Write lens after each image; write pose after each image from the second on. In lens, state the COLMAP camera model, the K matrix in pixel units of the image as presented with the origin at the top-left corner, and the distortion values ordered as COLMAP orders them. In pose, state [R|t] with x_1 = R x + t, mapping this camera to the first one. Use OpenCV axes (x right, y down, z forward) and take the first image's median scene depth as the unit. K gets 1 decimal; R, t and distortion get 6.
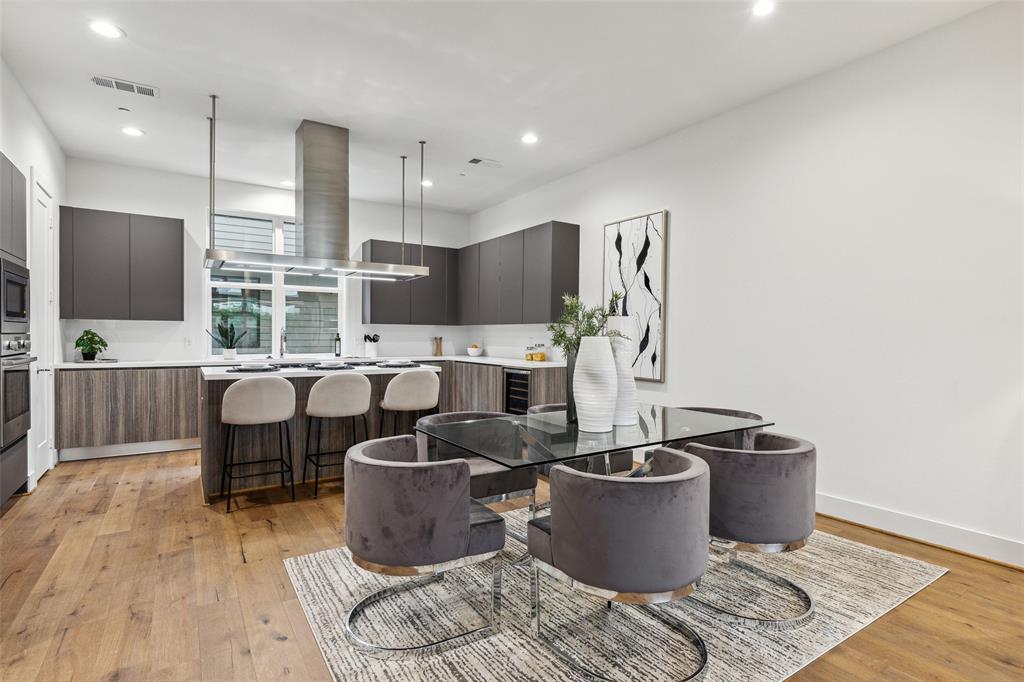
lens RADIAL K [[520.8, 0, 520.0], [0, 520.8, 340.2], [0, 0, 1]] dist [0.001614, -0.000713]
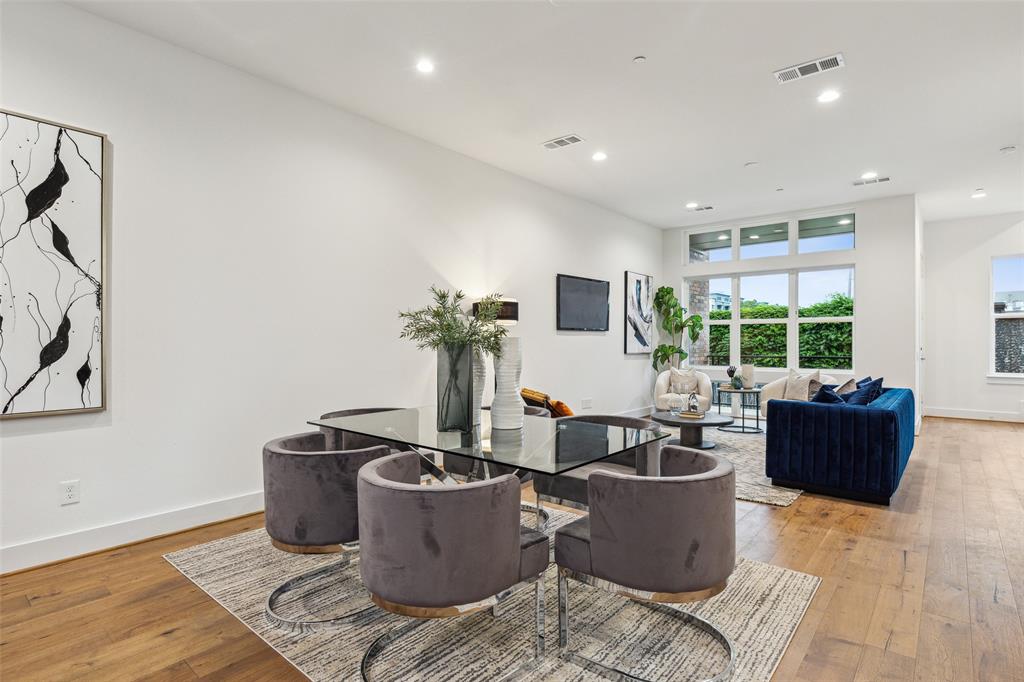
lens RADIAL K [[520.8, 0, 520.8], [0, 520.8, 344.0], [0, 0, 1]] dist [0.001614, -0.000713]
pose [[-0.295056, -0.012904, 0.955393, -0.421424], [0.006982, 0.999853, 0.015660, -0.004806], [-0.955455, 0.011291, -0.294922, 0.631240]]
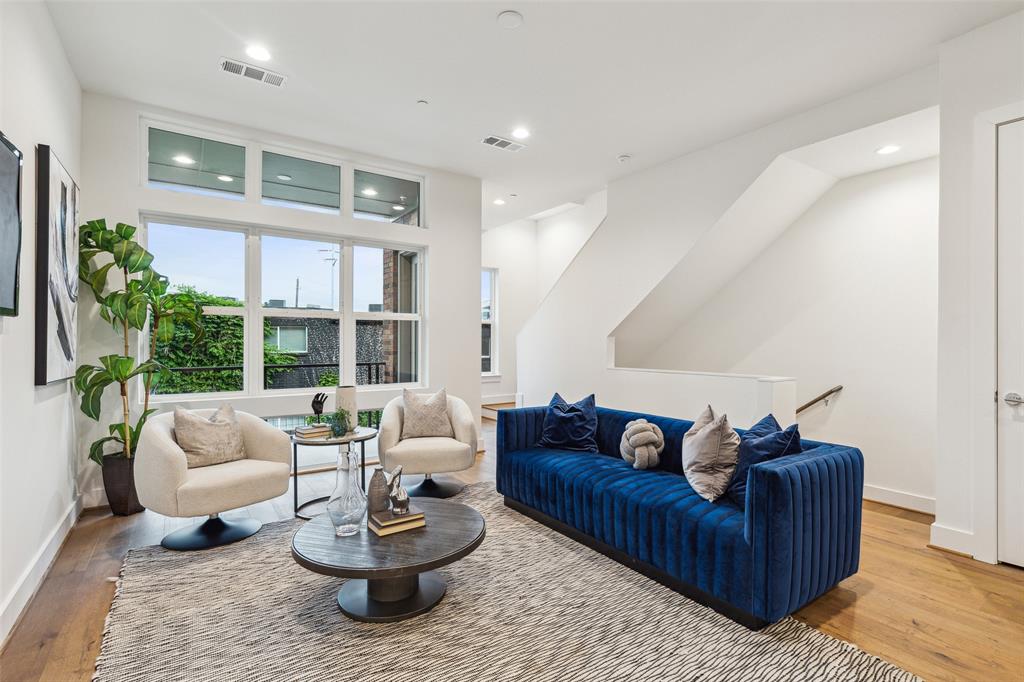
lens RADIAL K [[484.2, 0, 524.4], [0, 484.2, 343.5], [0, 0, 1]] dist [-0.003690, 0.001571]
pose [[-0.999285, -0.010351, -0.036369, 0.430808], [-0.010854, 0.999848, 0.013672, -0.004623], [0.036222, 0.014057, -0.999245, 0.402148]]
